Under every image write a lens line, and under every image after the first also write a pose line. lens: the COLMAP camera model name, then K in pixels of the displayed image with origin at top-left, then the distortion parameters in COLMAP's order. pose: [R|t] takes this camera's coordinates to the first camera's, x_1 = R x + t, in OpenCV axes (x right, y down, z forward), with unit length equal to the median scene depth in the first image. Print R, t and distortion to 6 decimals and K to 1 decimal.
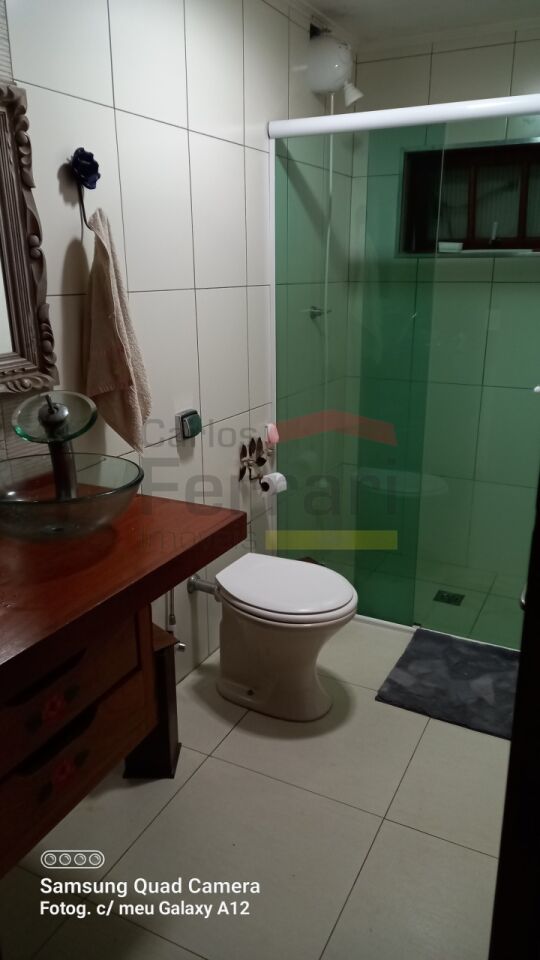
lens RADIAL K [[692.7, 0, 275.0], [0, 692.7, 485.3], [0, 0, 1]] dist [0.001148, -0.031281]
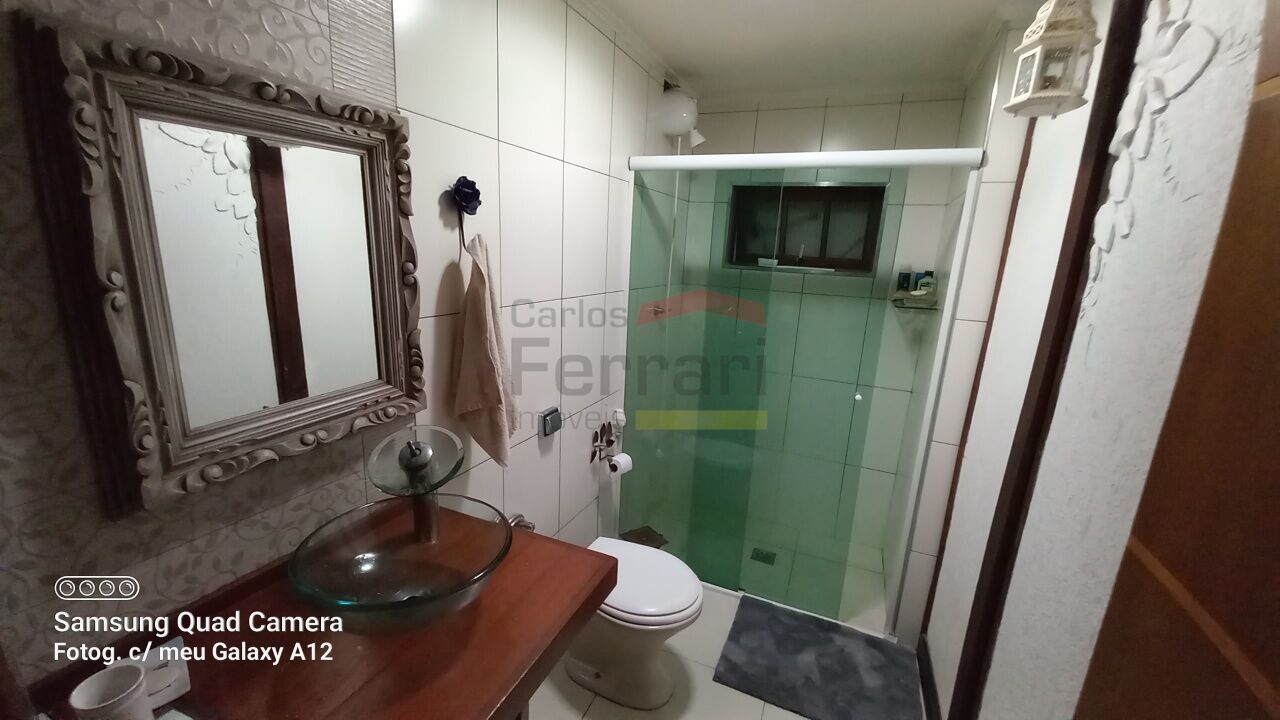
lens RADIAL K [[509.4, 0, 638.7], [0, 509.4, 361.0], [0, 0, 1]] dist [-0.024733, -0.001437]
pose [[0.996164, 0.037840, 0.078906, -0.051812], [-0.031060, 0.995859, -0.085440, -0.115162], [-0.081812, 0.082661, 0.993214, 0.185919]]
